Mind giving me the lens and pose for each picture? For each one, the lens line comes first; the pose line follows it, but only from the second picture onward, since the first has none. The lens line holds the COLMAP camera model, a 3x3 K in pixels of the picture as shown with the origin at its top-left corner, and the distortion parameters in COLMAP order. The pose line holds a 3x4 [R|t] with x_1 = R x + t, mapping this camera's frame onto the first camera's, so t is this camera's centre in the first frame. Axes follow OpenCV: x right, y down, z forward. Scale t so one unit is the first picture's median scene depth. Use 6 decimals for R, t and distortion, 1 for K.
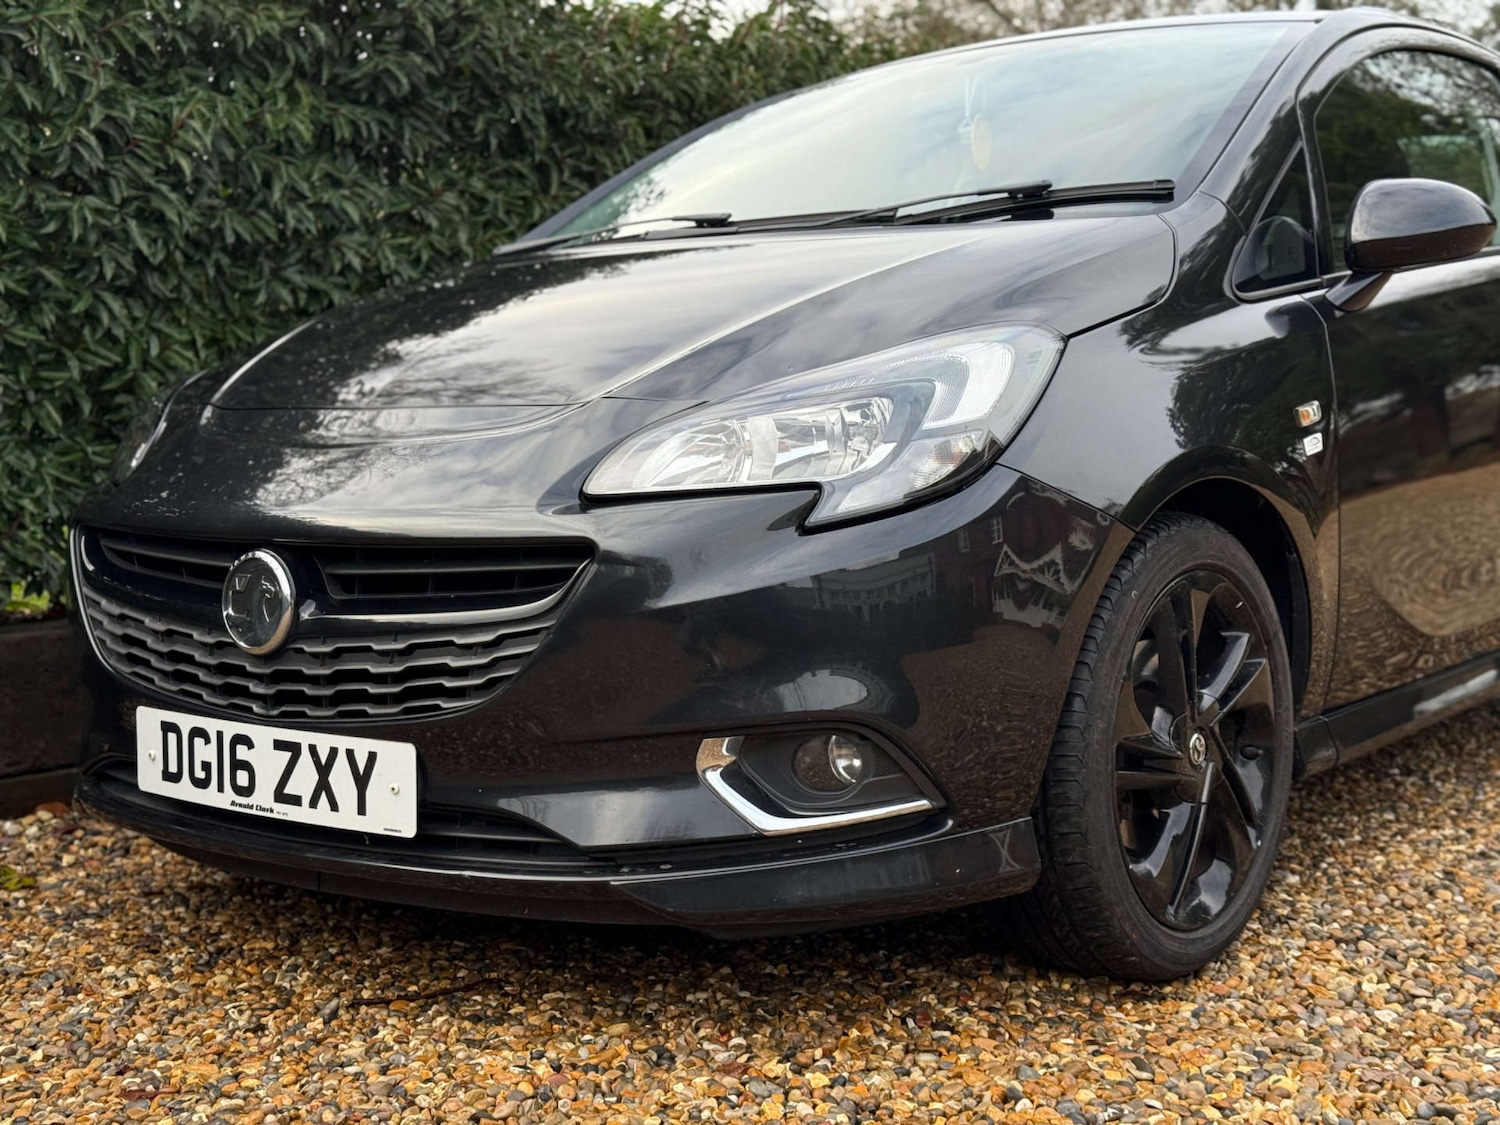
lens RADIAL K [[2026.1, 0, 750.6], [0, 2026.1, 570.4], [0, 0, 1]] dist [0.192829, -0.385370]
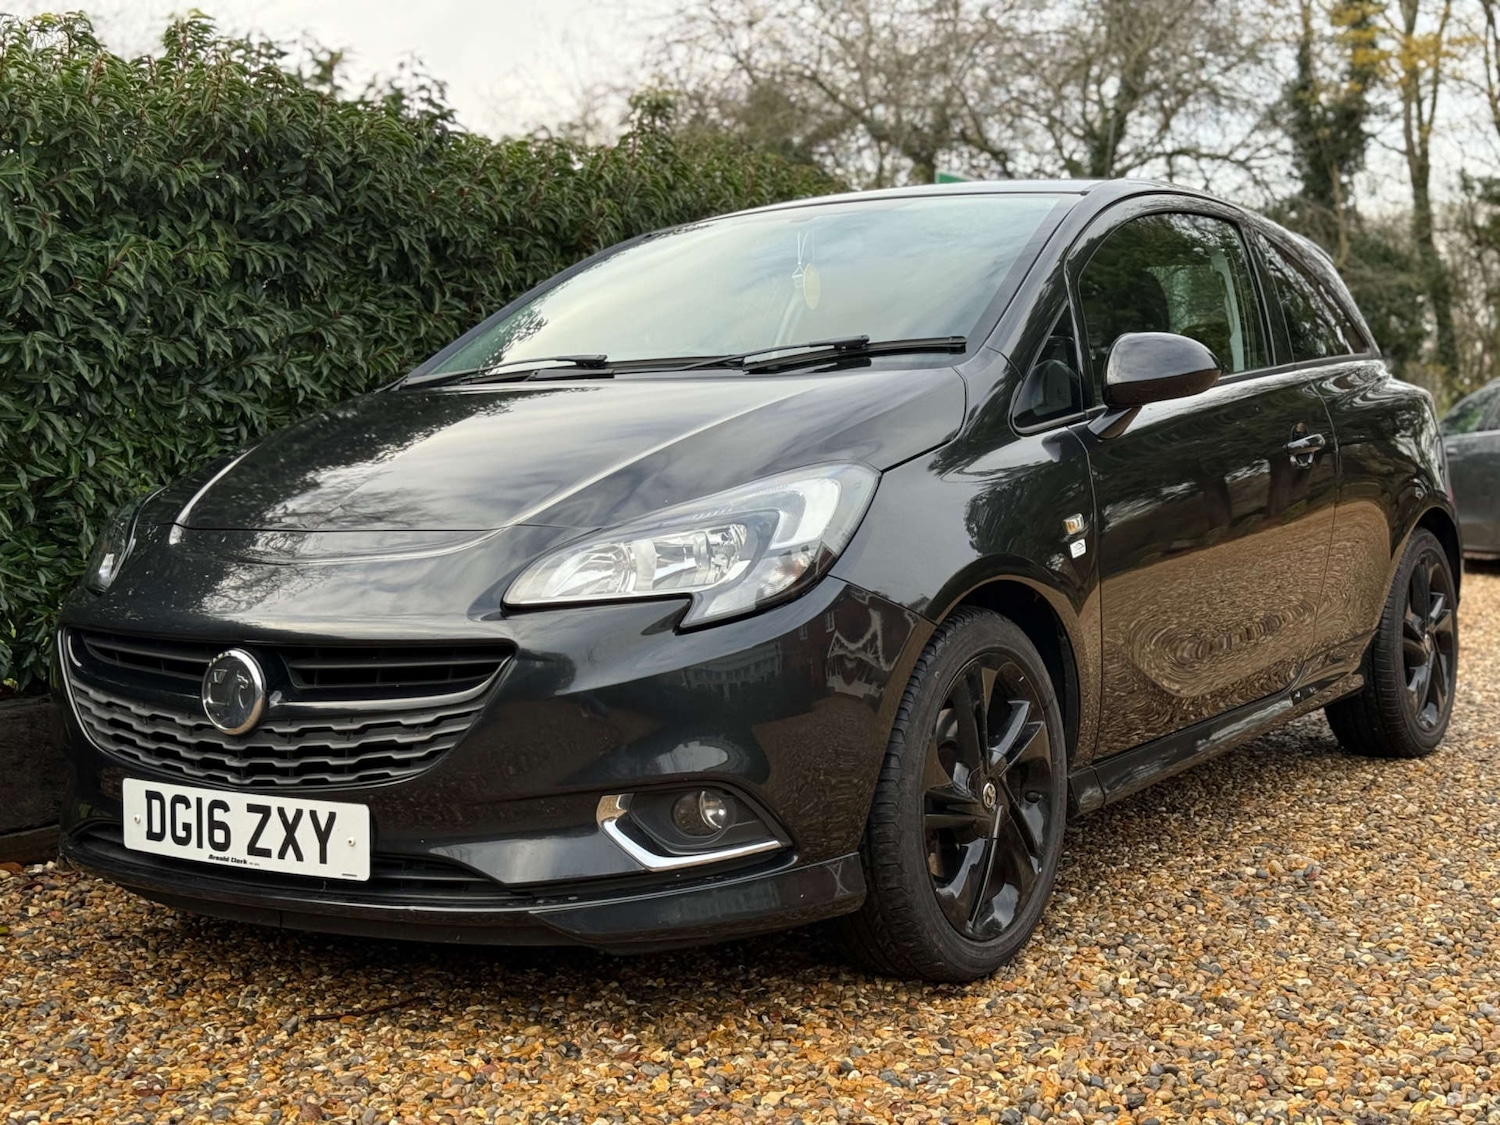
lens RADIAL K [[2026.1, 0, 750.6], [0, 2026.1, 570.4], [0, 0, 1]] dist [0.192829, -0.385370]
pose [[0.996727, -0.010391, 0.080175, -0.027767], [0.012239, 0.999670, -0.022592, -0.025371], [-0.079914, 0.023499, 0.996525, -0.248599]]
